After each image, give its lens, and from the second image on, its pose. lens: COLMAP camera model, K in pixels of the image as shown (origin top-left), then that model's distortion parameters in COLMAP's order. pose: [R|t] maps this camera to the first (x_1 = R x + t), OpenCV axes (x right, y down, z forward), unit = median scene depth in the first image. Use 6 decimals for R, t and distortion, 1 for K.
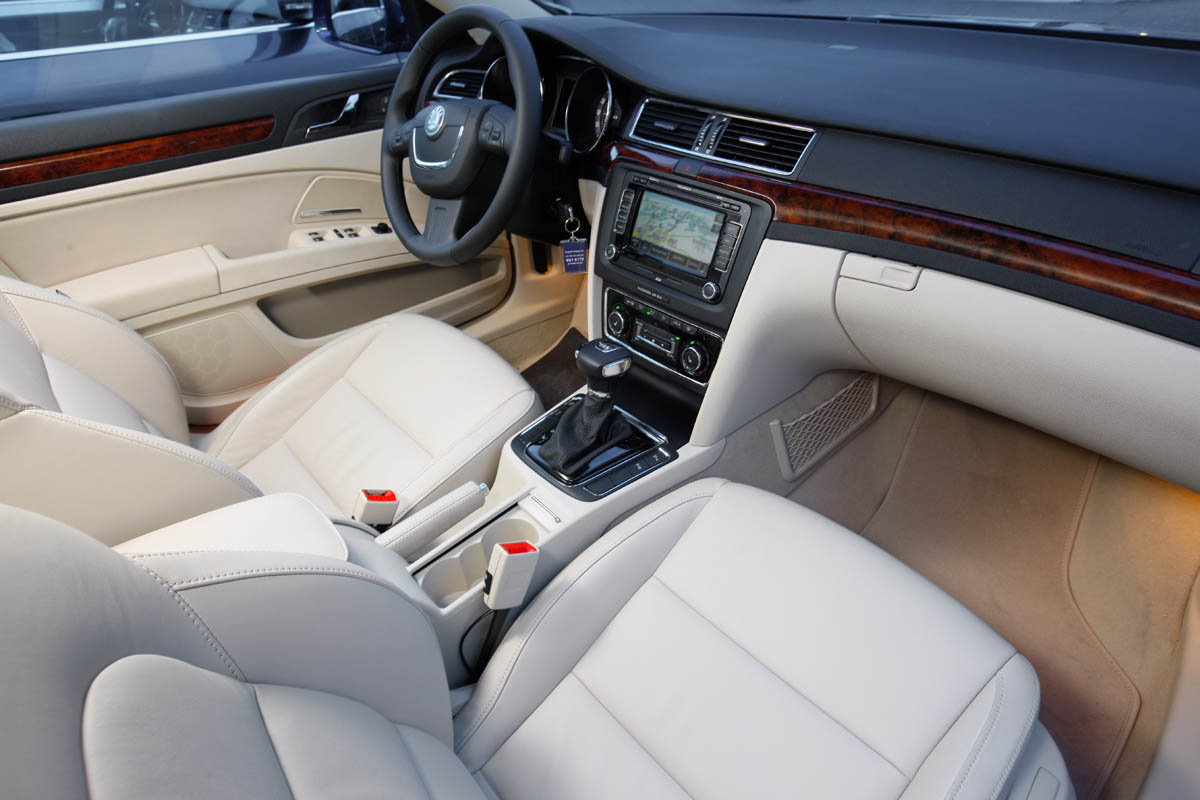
lens RADIAL K [[753.6, 0, 600.0], [0, 753.6, 400.0], [0, 0, 1]] dist [-0.002465, -0.000463]
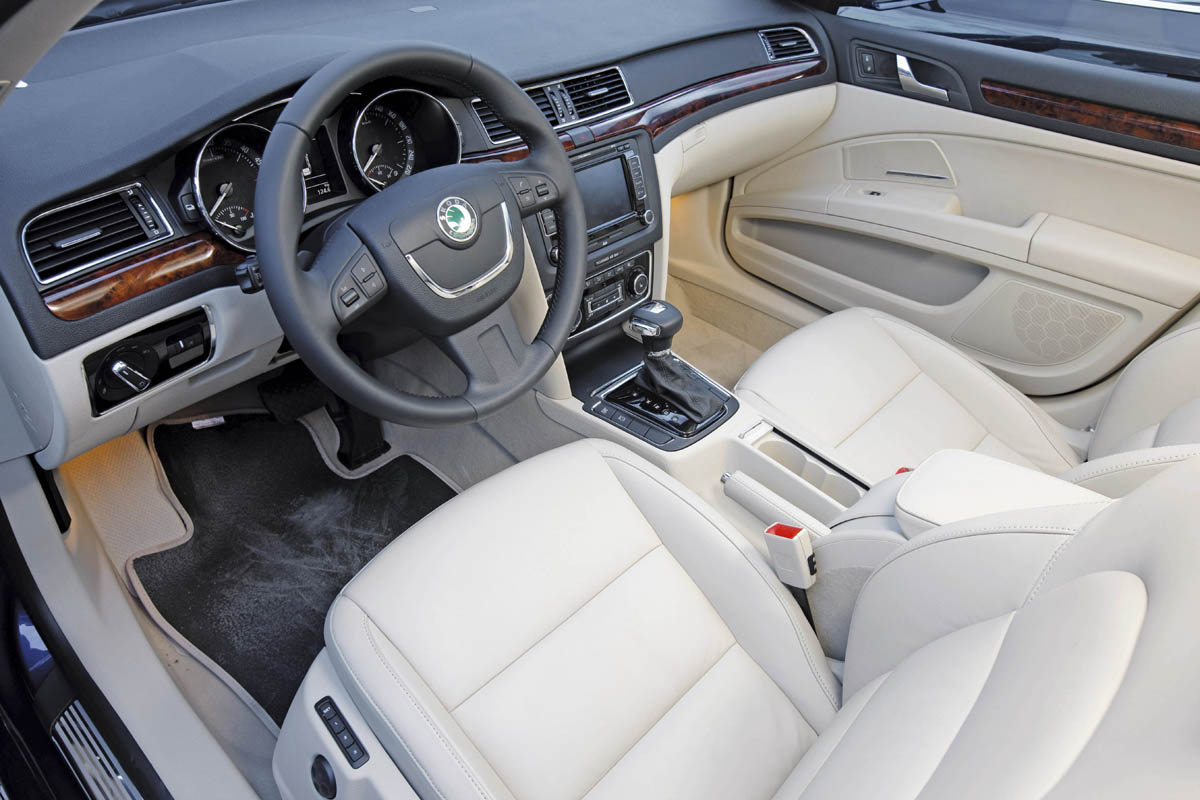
lens RADIAL K [[831.8, 0, 600.0], [0, 831.8, 400.0], [0, 0, 1]] dist [0.002118, 0.000554]
pose [[-0.127042, -0.562750, 0.816806, -1.007709], [0.496842, 0.676621, 0.543444, -0.656585], [-0.858492, 0.474864, 0.193639, 0.900401]]
